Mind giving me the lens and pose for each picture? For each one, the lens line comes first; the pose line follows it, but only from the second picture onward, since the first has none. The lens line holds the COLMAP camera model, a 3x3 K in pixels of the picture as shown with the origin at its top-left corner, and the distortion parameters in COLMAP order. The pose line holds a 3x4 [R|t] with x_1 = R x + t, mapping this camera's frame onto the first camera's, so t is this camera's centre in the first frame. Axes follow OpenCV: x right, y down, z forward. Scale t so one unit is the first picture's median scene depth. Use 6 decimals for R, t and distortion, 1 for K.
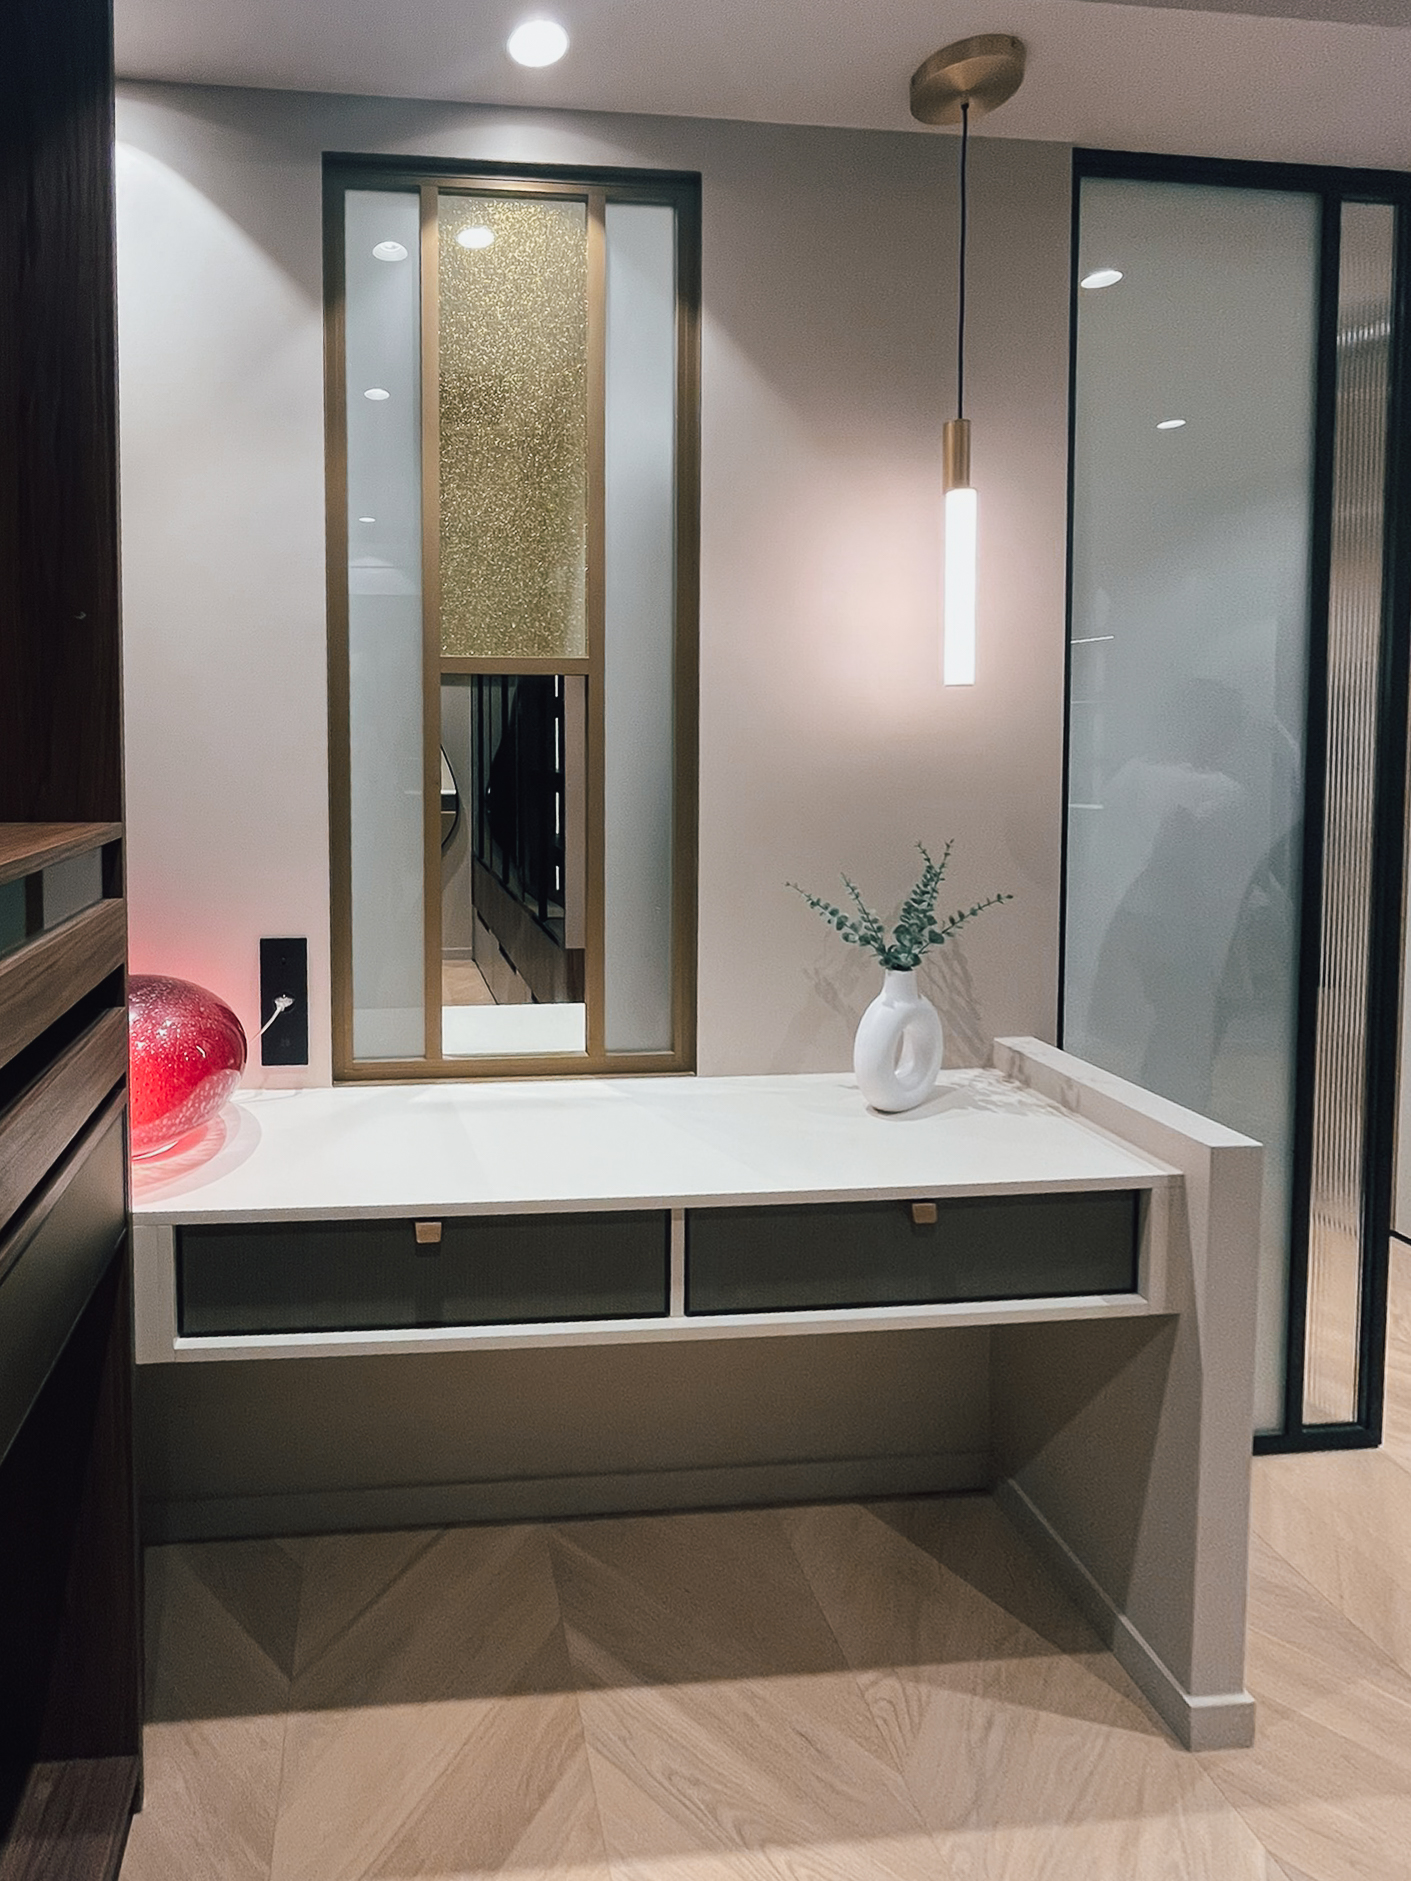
lens RADIAL K [[818.2, 0, 712.7], [0, 818.2, 933.2], [0, 0, 1]] dist [-0.013202, -0.000065]
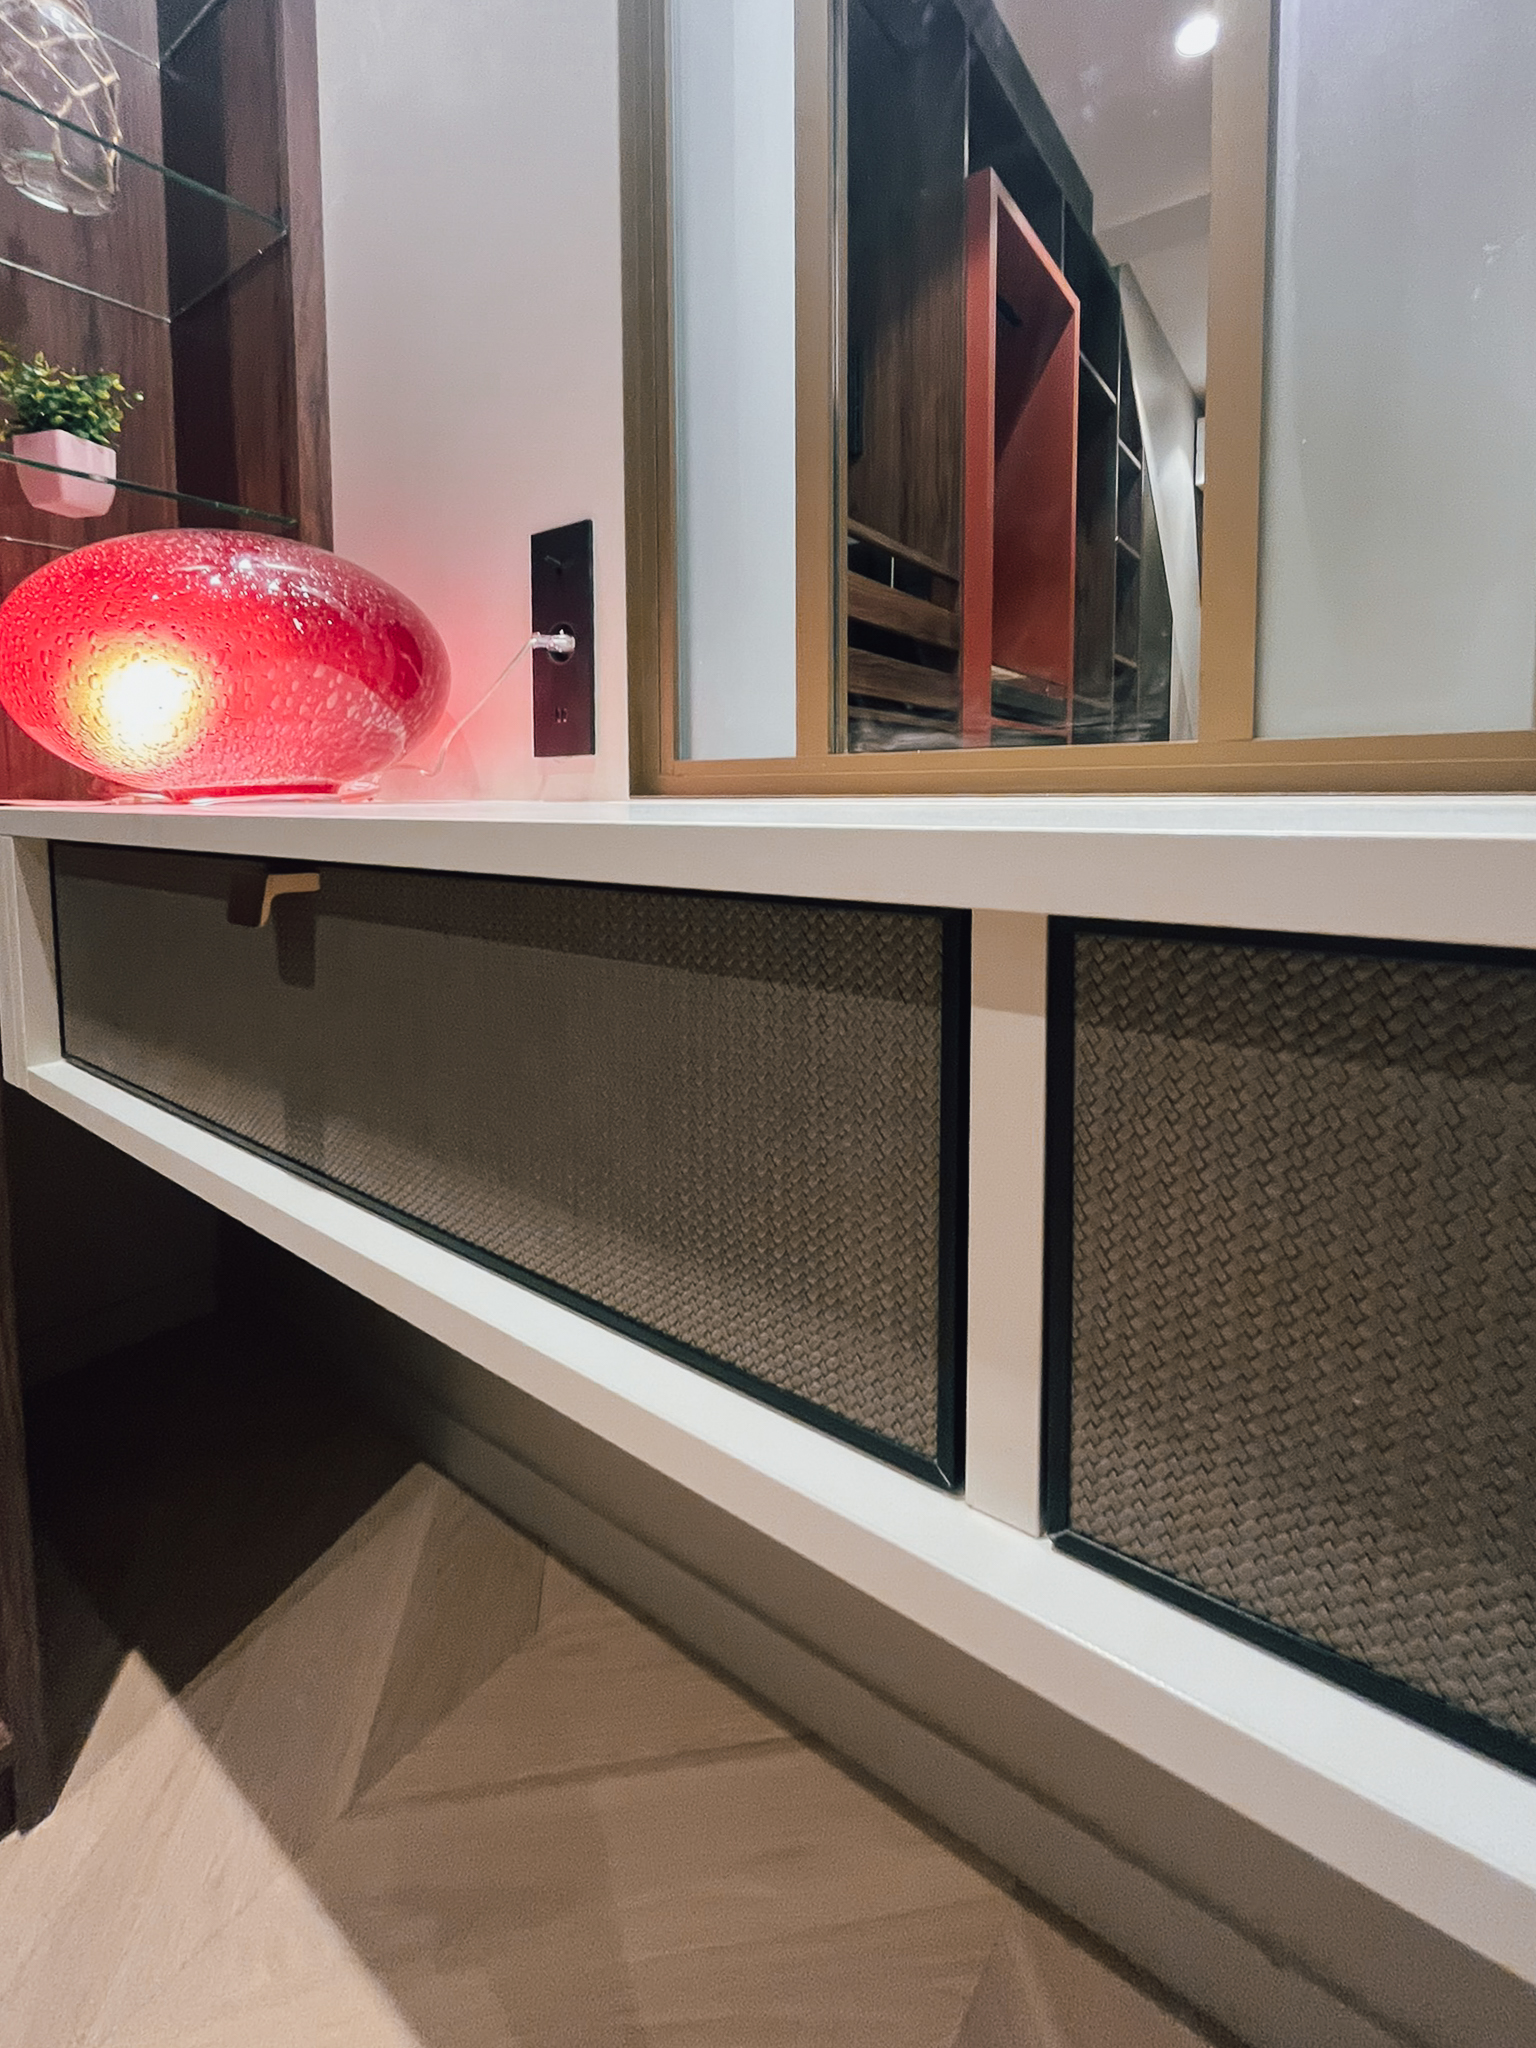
lens RADIAL K [[890.8, 0, 775.8], [0, 890.8, 1016.1], [0, 0, 1]] dist [-0.013202, -0.000065]
pose [[0.572849, 0.045658, -0.818388, 0.077400], [-0.022877, 0.998949, 0.039718, 0.320943], [0.819342, -0.004030, 0.573291, 0.774372]]
